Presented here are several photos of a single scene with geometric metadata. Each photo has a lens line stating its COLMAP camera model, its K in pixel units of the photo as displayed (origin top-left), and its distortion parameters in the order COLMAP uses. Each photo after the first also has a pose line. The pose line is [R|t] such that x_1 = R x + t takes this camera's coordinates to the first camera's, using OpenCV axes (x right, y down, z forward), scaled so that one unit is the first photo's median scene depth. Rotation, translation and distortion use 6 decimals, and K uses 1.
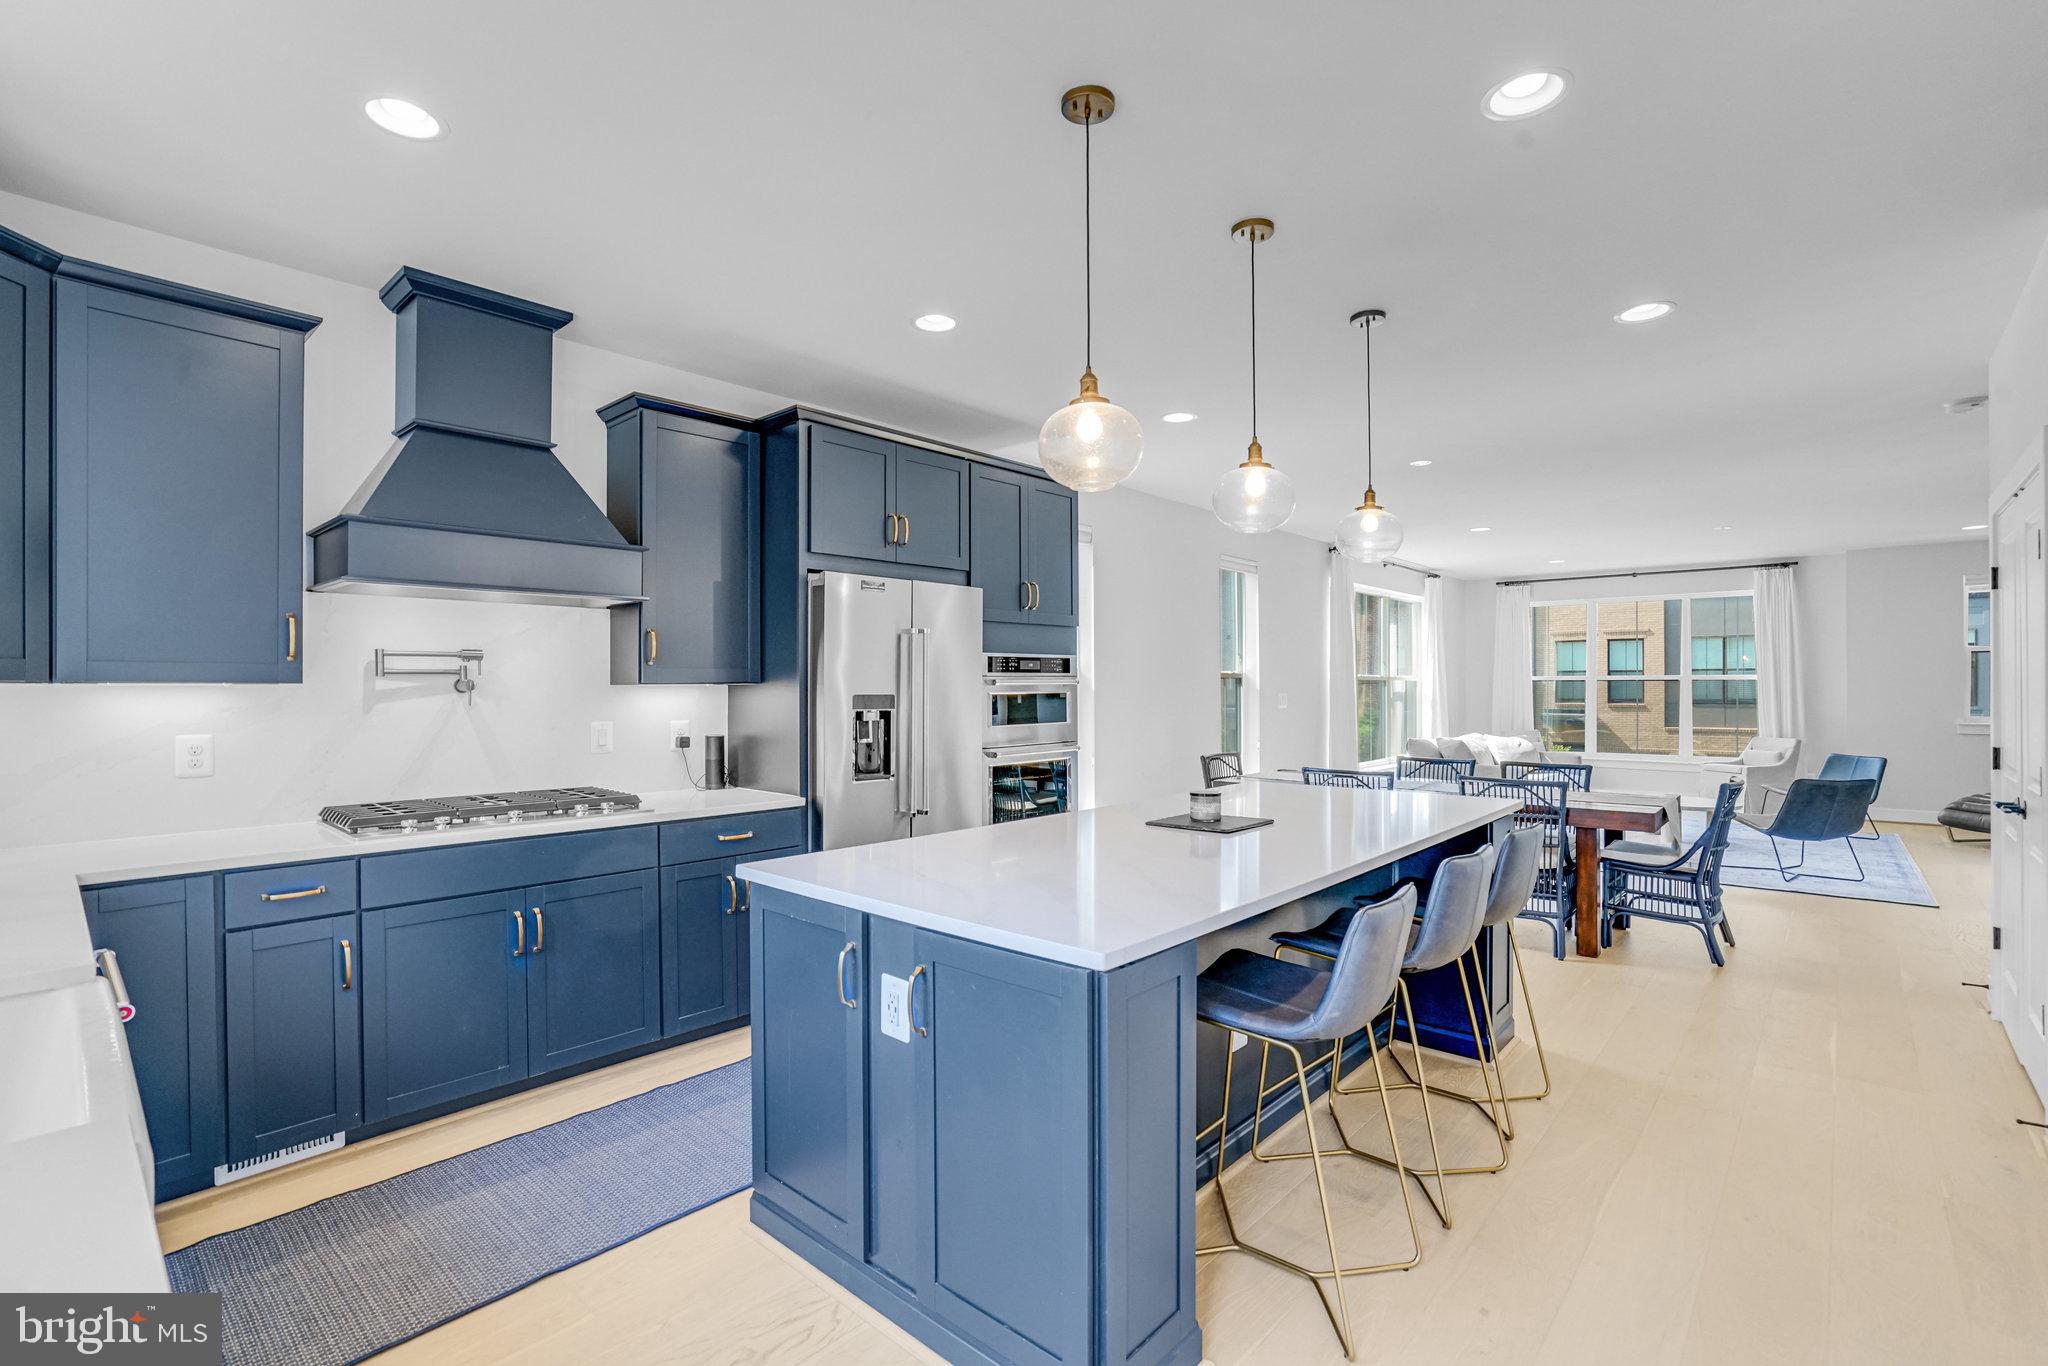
lens RADIAL K [[925.9, 0, 1006.6], [0, 925.9, 681.1], [0, 0, 1]] dist [-0.041380, 0.015785]
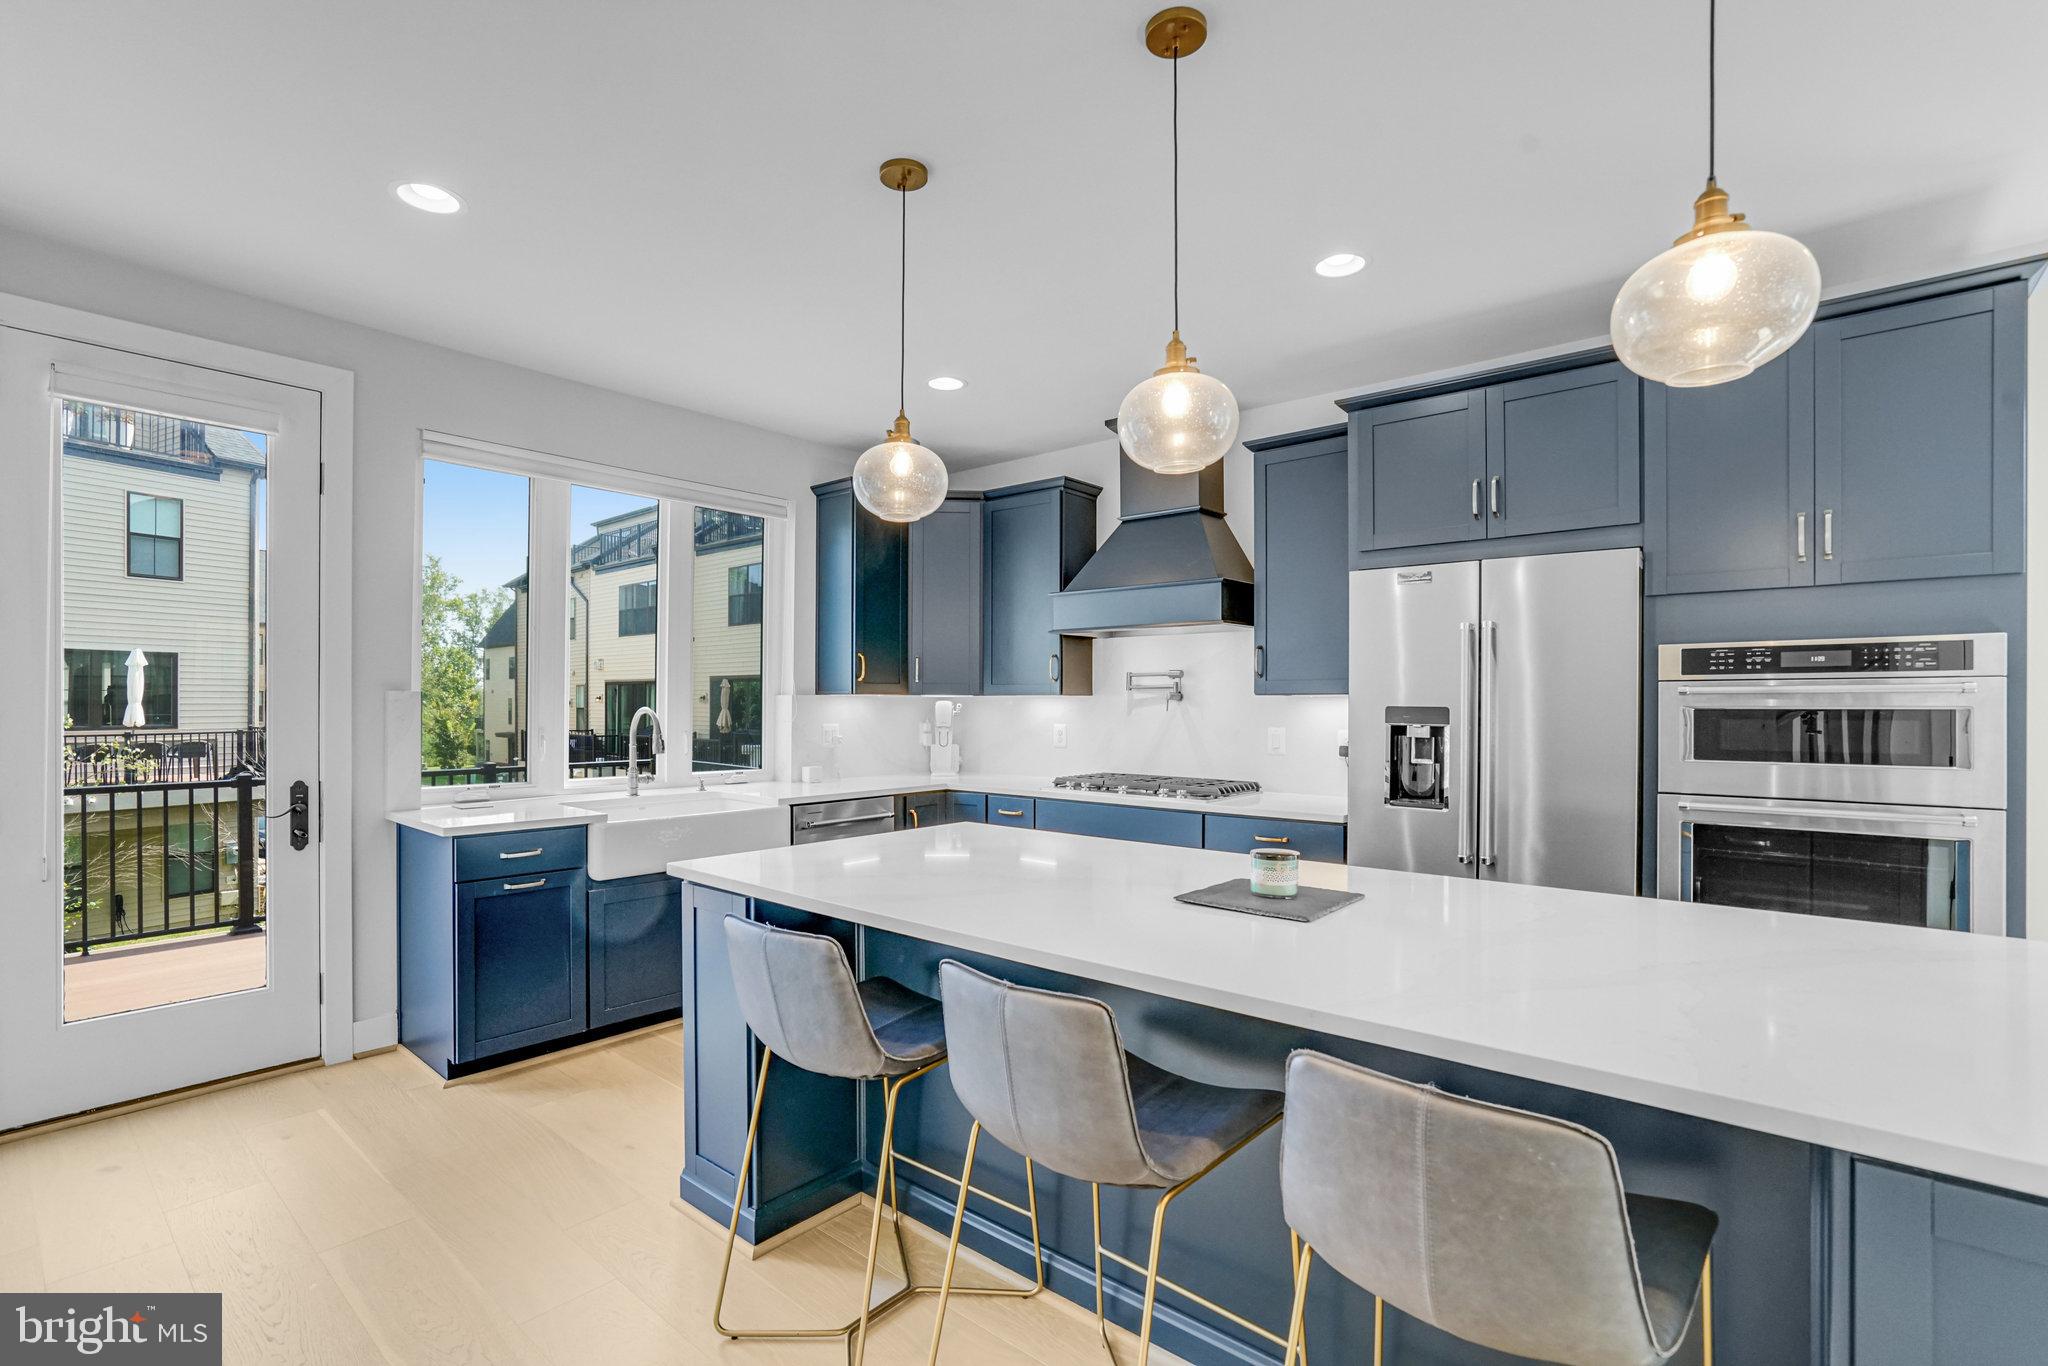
lens RADIAL K [[931.1, 0, 1025.5], [0, 931.1, 704.9], [0, 0, 1]] dist [-0.041026, 0.011288]
pose [[0.043074, 0.006352, -0.999052, 0.544084], [0.003751, 0.999972, 0.006519, 0.005125], [0.999065, -0.004028, 0.043049, 0.484487]]
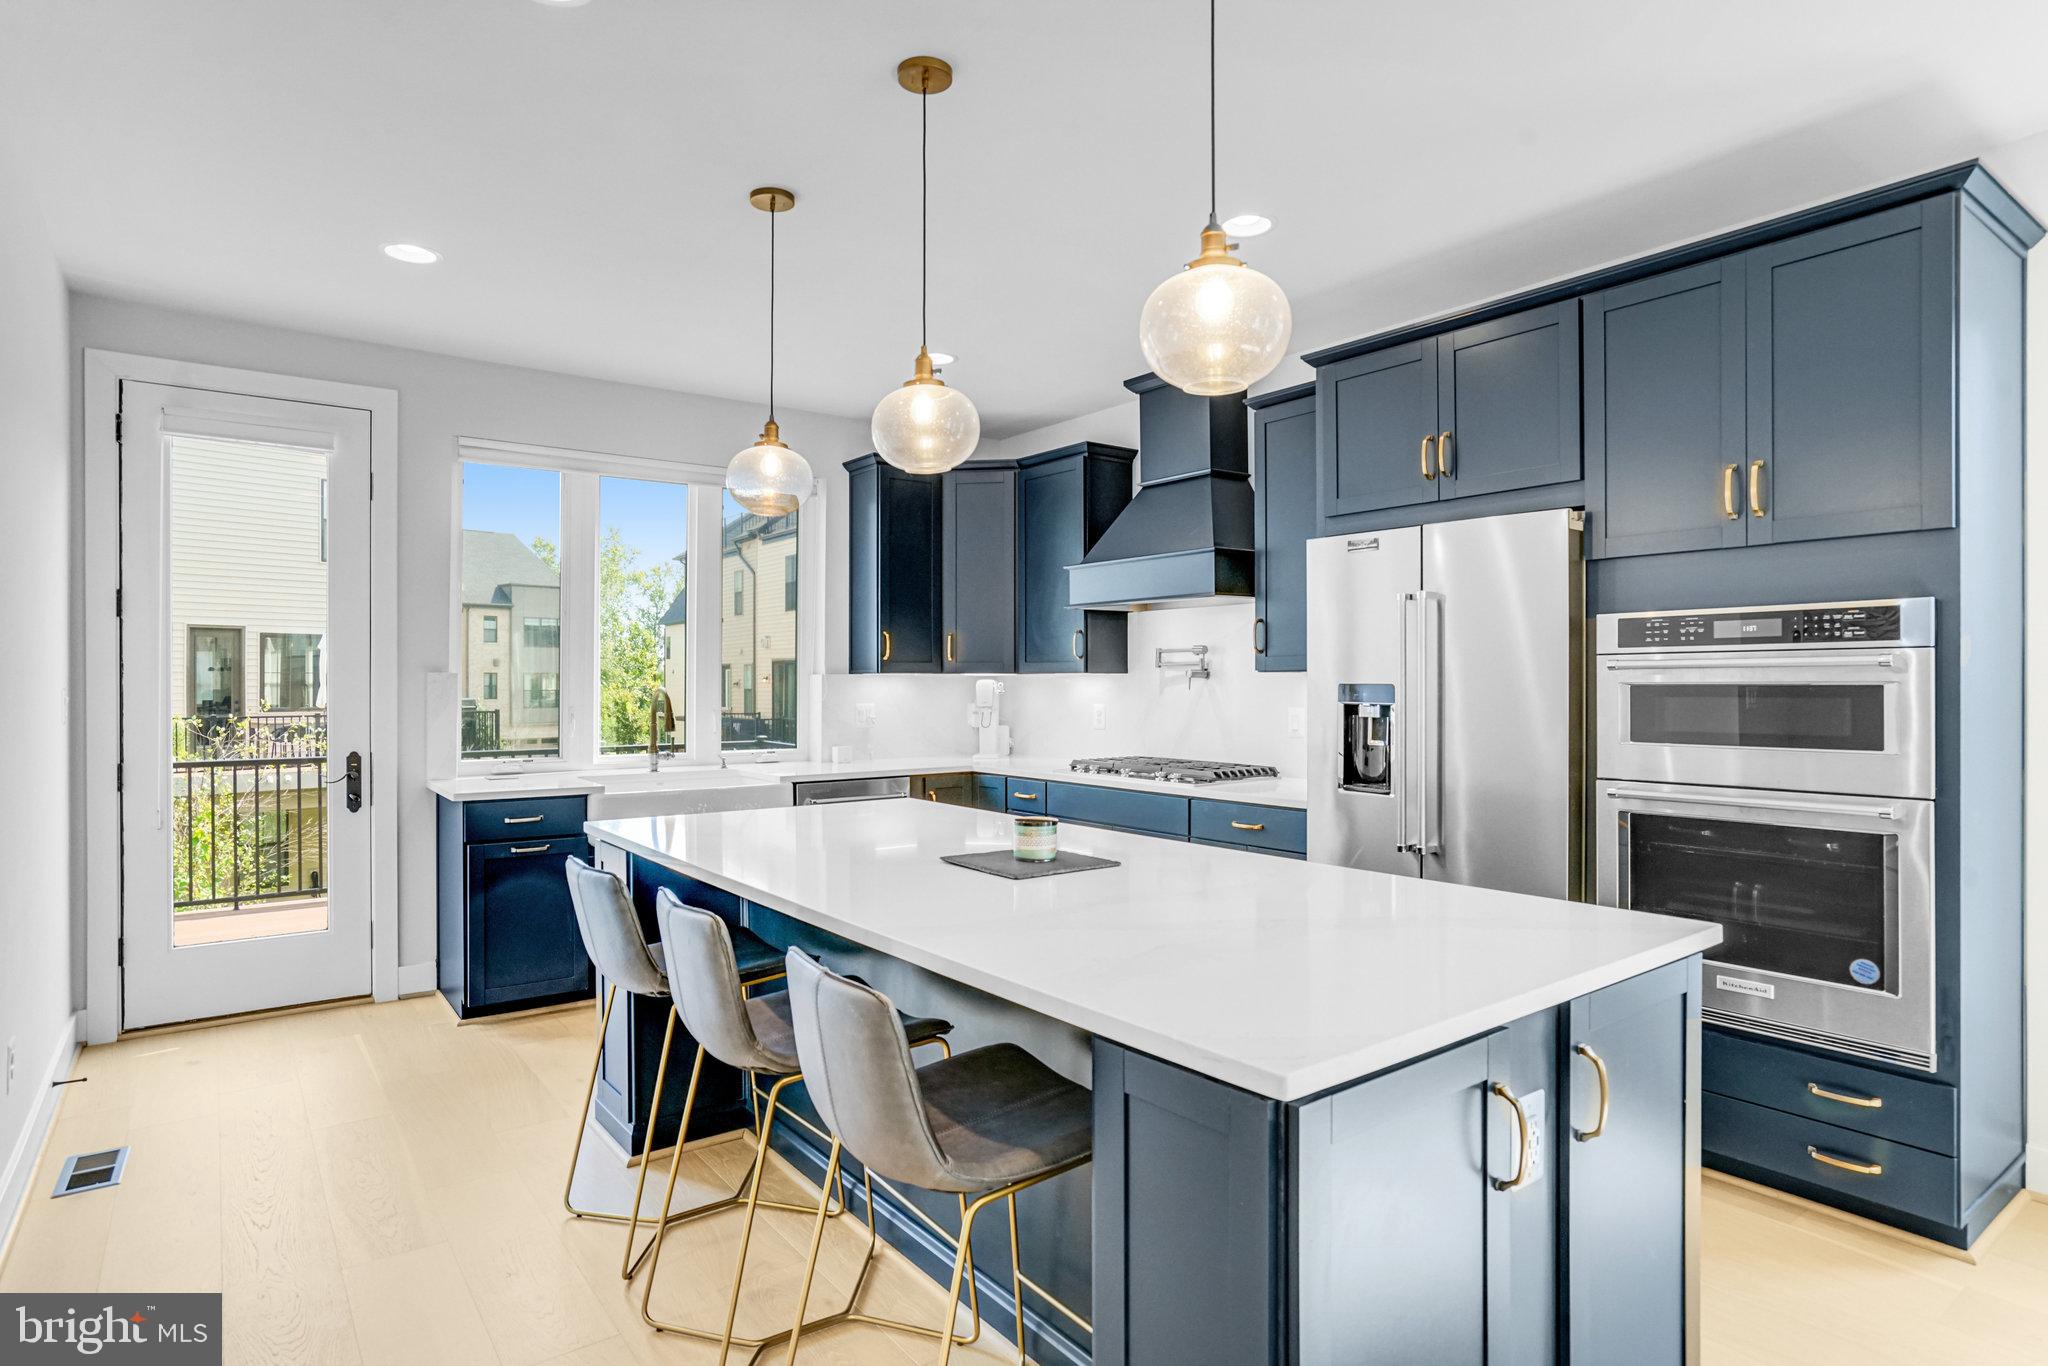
lens RADIAL K [[1100.6, 0, 1031.2], [0, 1100.6, 684.5], [0, 0, 1]] dist [-0.043798, 0.013649]
pose [[-0.174598, 0.006546, -0.984618, 0.652307], [0.008246, 0.999953, 0.005186, 0.006359], [0.984605, -0.007214, -0.174643, 0.703817]]
